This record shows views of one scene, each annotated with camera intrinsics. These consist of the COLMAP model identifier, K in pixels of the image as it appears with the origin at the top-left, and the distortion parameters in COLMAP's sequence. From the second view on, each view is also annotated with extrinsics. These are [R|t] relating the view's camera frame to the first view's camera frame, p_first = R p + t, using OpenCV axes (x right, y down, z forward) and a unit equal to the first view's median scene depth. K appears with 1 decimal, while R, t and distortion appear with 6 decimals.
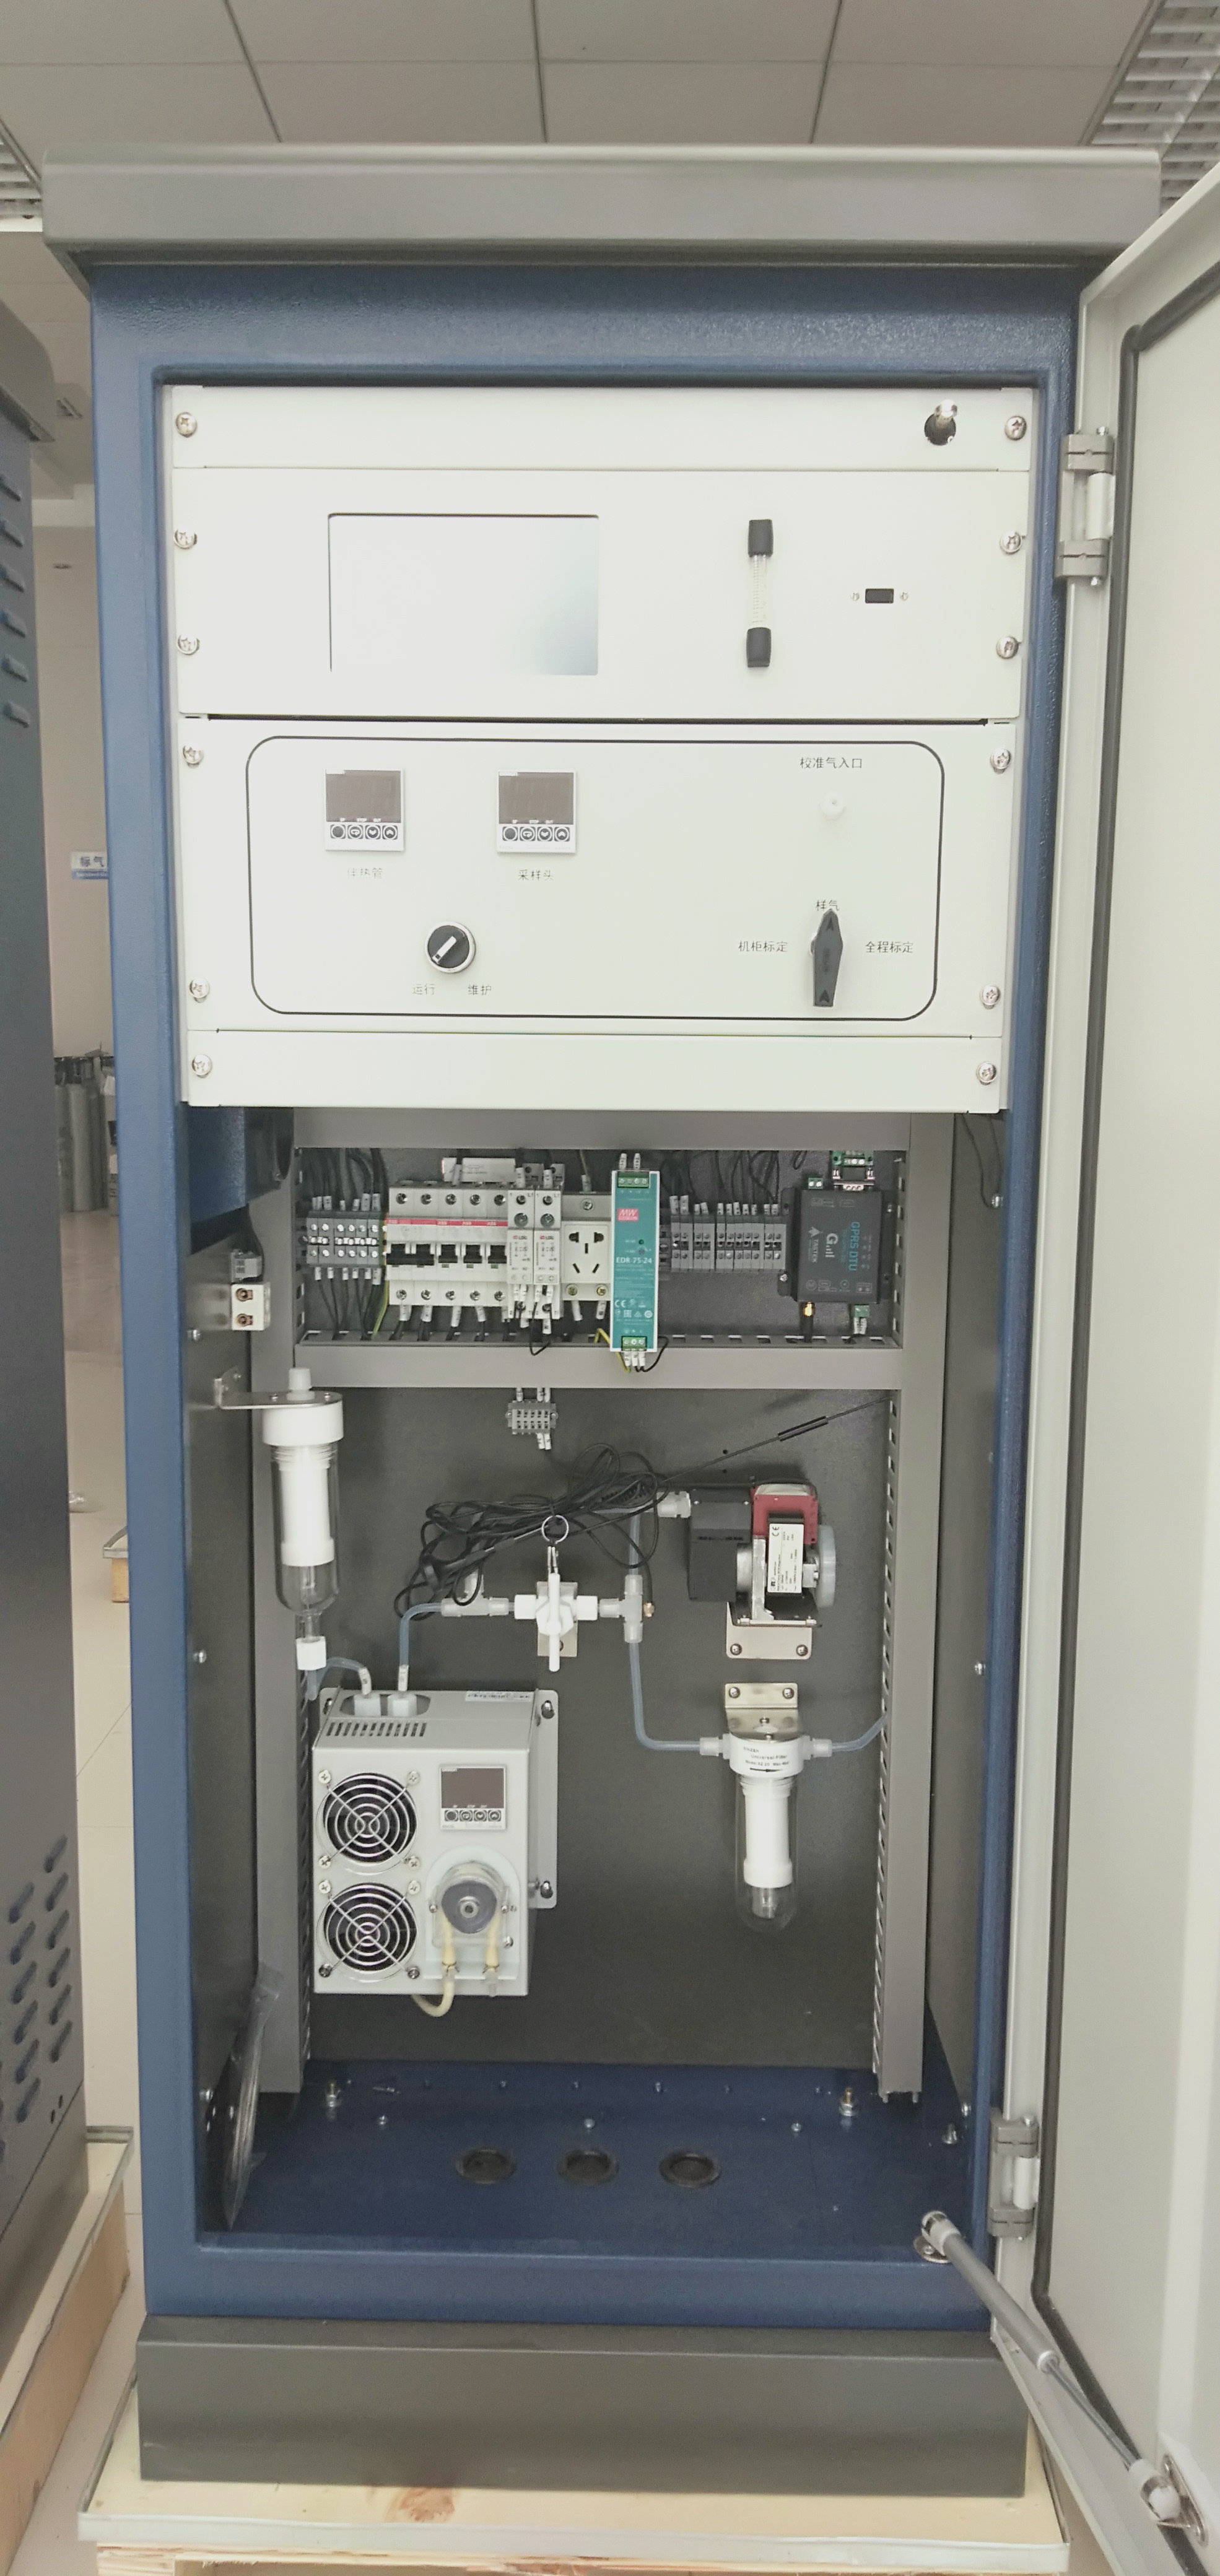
lens RADIAL K [[1898.6, 0, 609.7], [0, 1898.6, 1303.3], [0, 0, 1]] dist [0.099952, -0.147021]
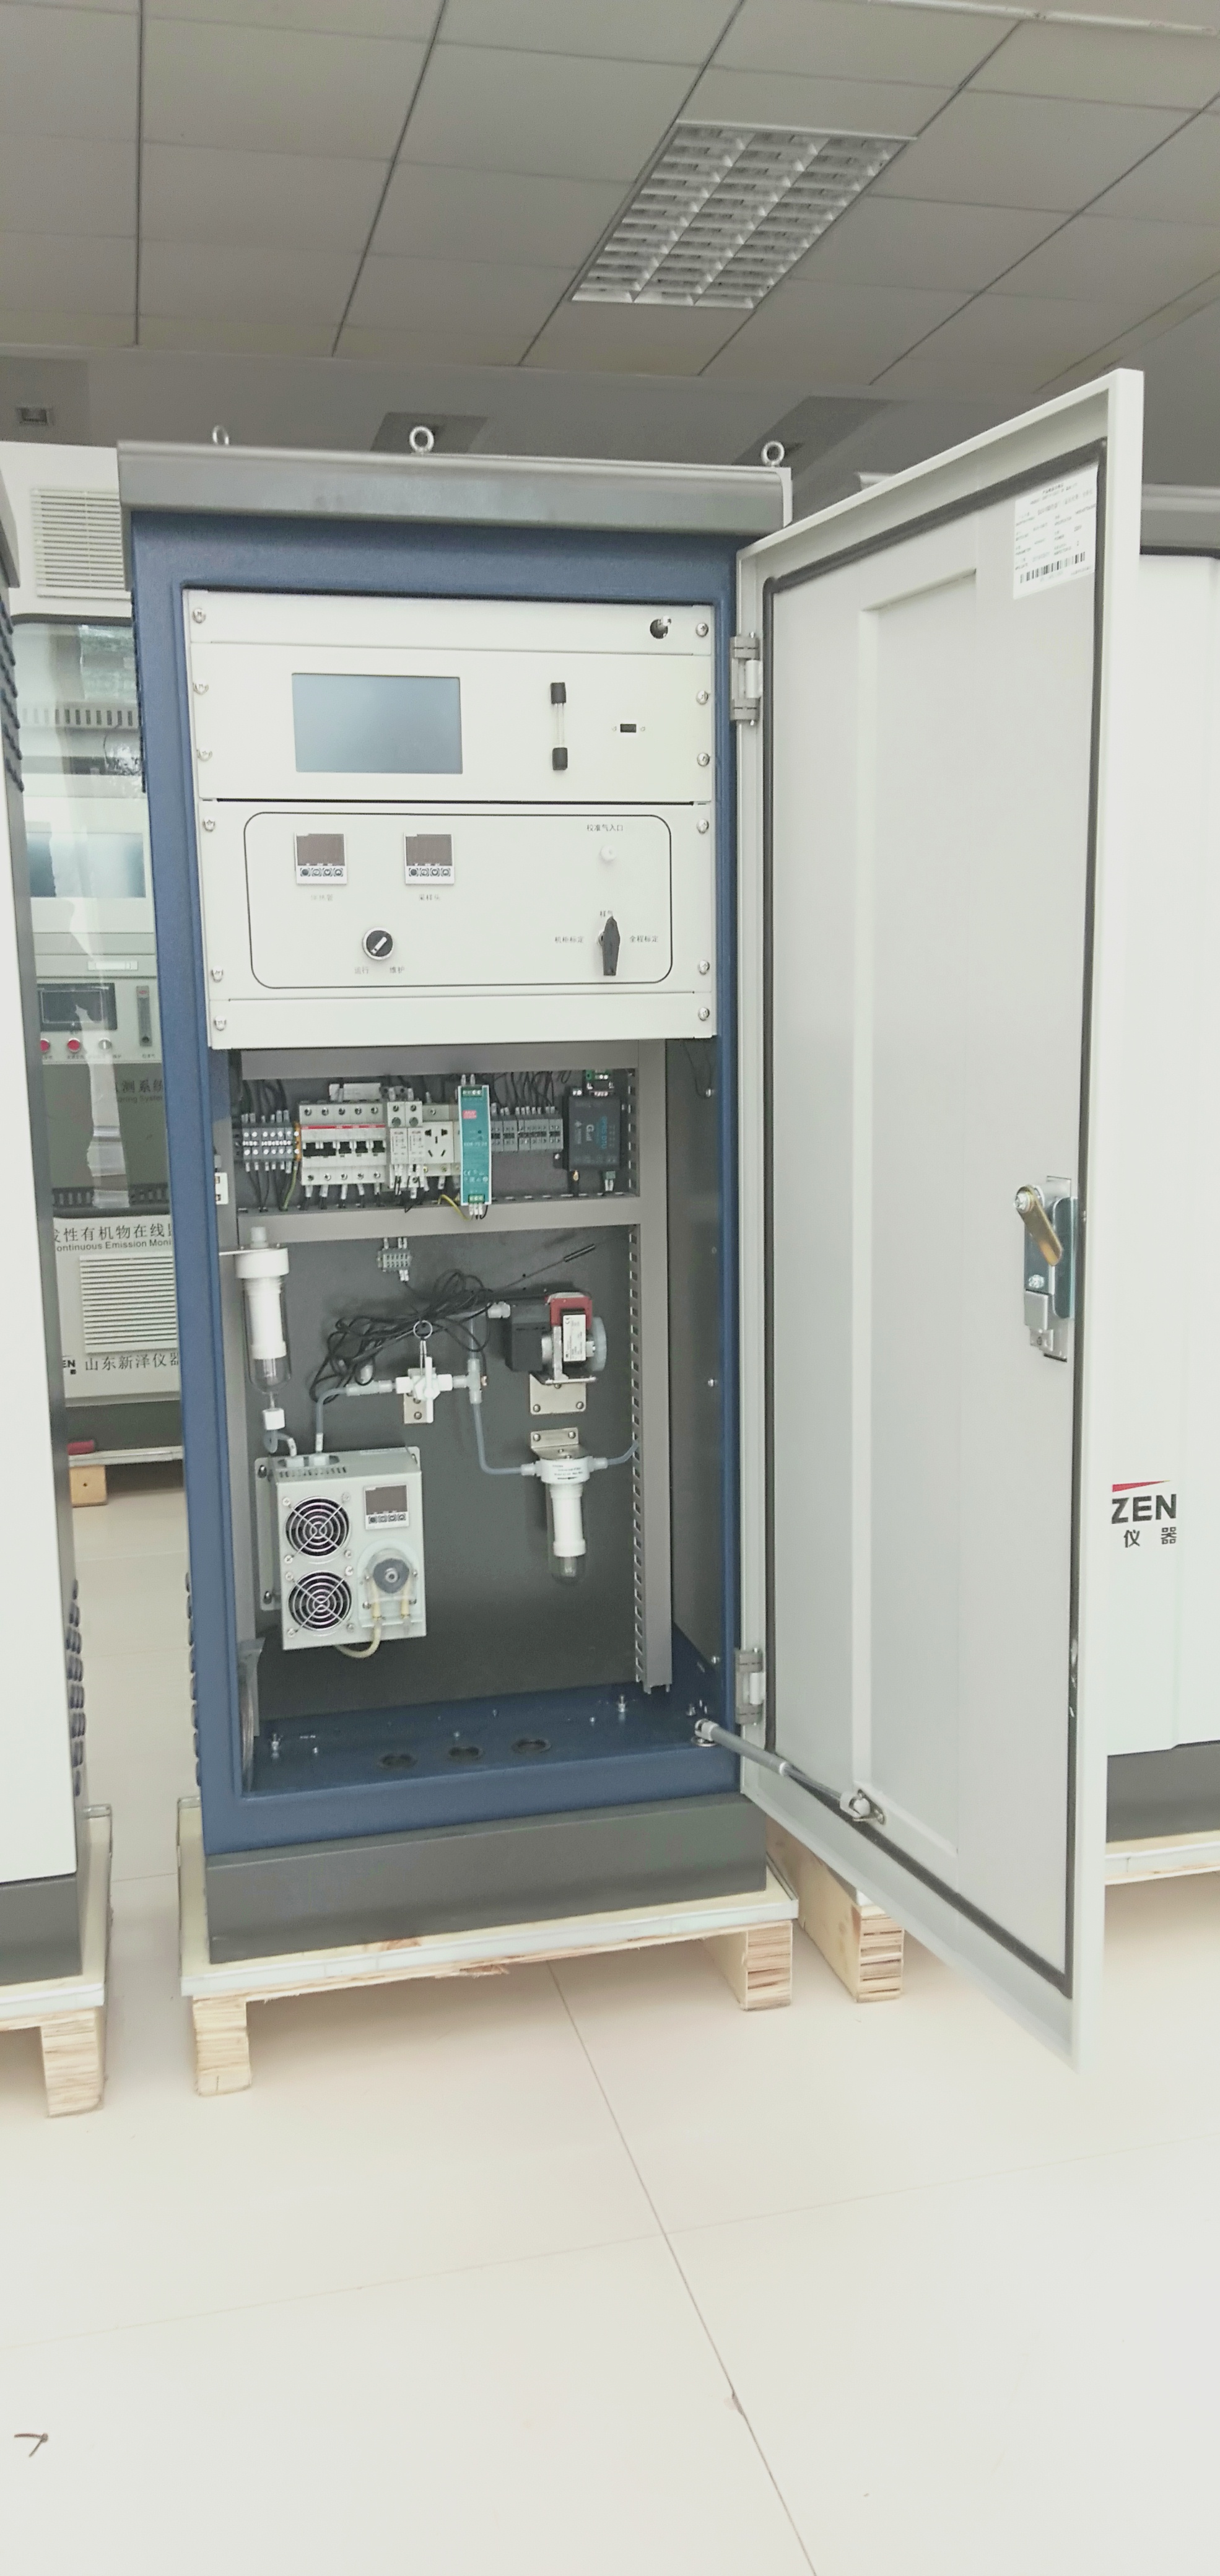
lens RADIAL K [[1898.6, 0, 609.7], [0, 1898.6, 1303.3], [0, 0, 1]] dist [0.099952, -0.147021]
pose [[0.968740, -0.065826, 0.239187, -0.248520], [0.061528, 0.997782, 0.025402, 0.070538], [-0.240329, -0.009891, 0.970641, -0.498350]]
